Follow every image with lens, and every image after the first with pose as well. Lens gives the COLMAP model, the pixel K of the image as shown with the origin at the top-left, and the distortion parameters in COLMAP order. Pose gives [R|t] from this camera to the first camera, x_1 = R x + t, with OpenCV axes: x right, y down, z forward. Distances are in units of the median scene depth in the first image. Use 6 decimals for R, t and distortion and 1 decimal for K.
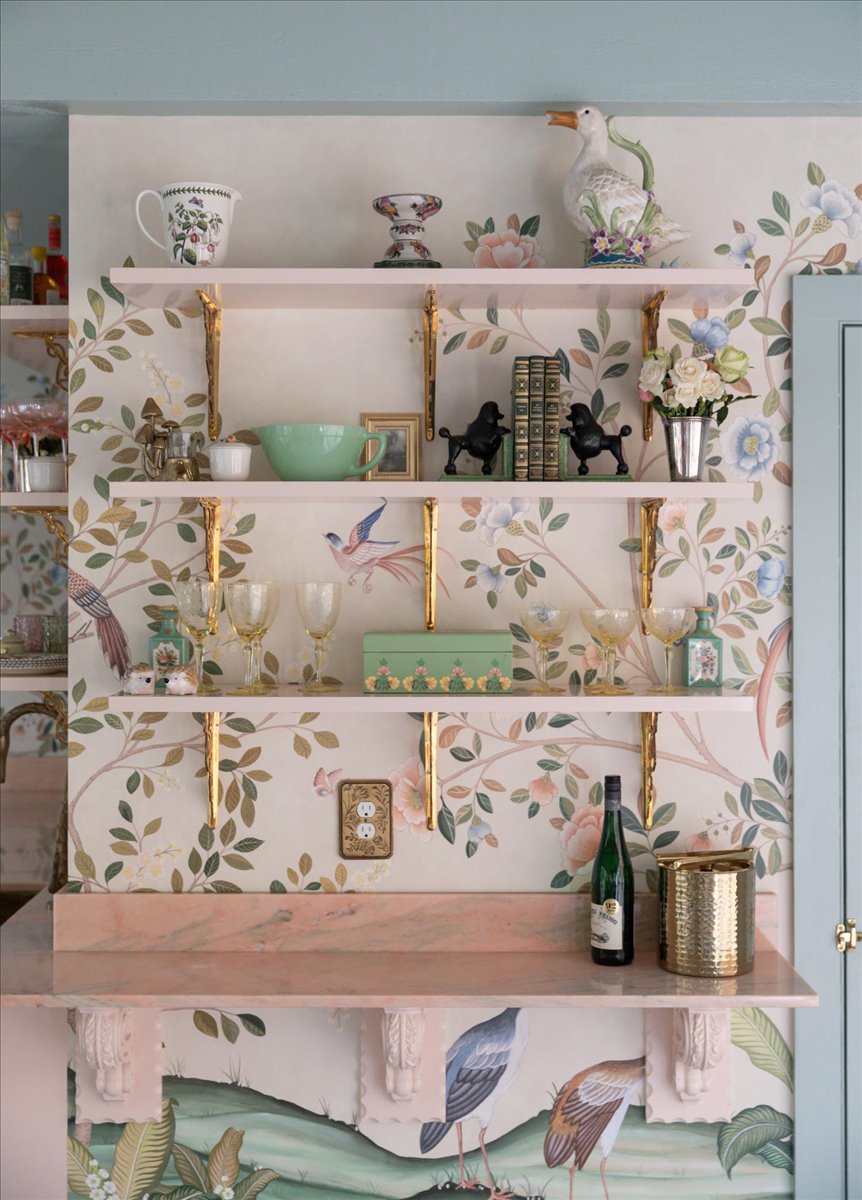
lens RADIAL K [[1549.5, 0, 431.0], [0, 1549.5, 572.2], [0, 0, 1]] dist [-0.011731, 0.030263]
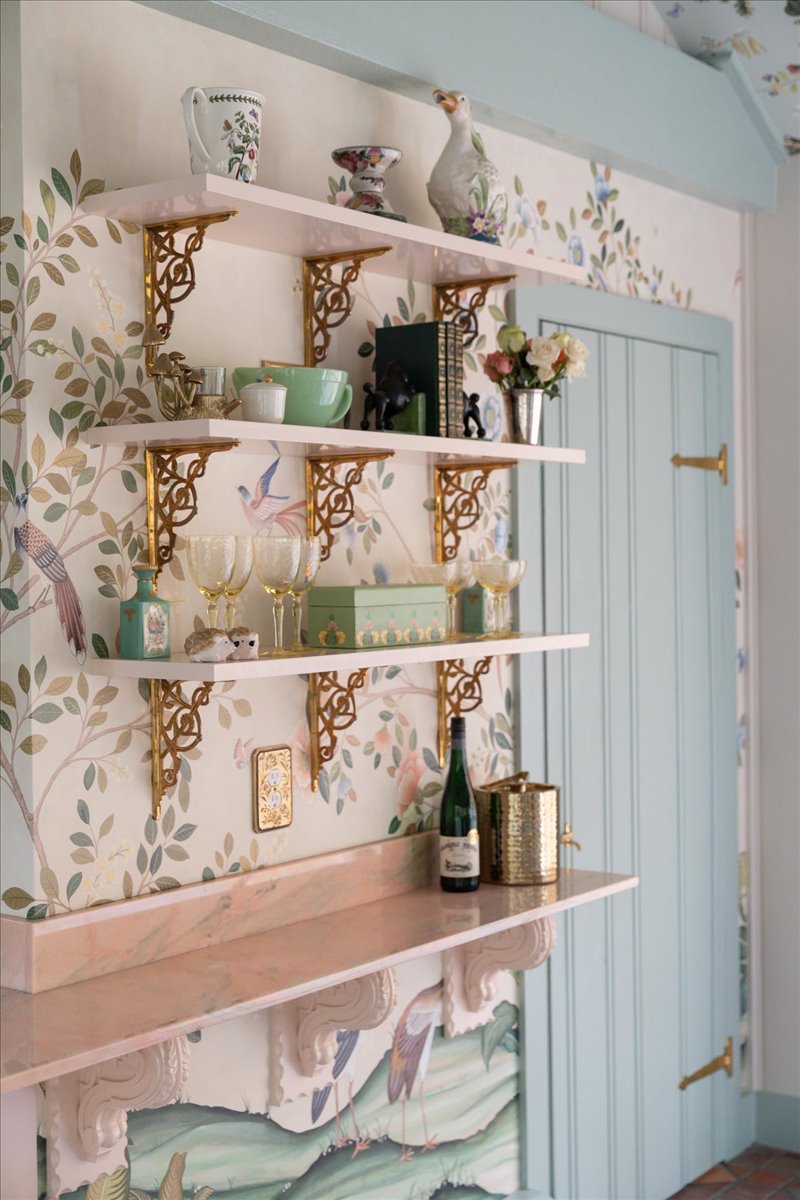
lens RADIAL K [[1717.0, 0, 401.0], [0, 1717.0, 576.7], [0, 0, 1]] dist [-0.014854, 0.053879]
pose [[0.602319, -0.016804, 0.798079, -0.831453], [0.016257, 0.999829, 0.008783, 0.021796], [-0.798090, 0.007685, 0.602489, 0.301547]]
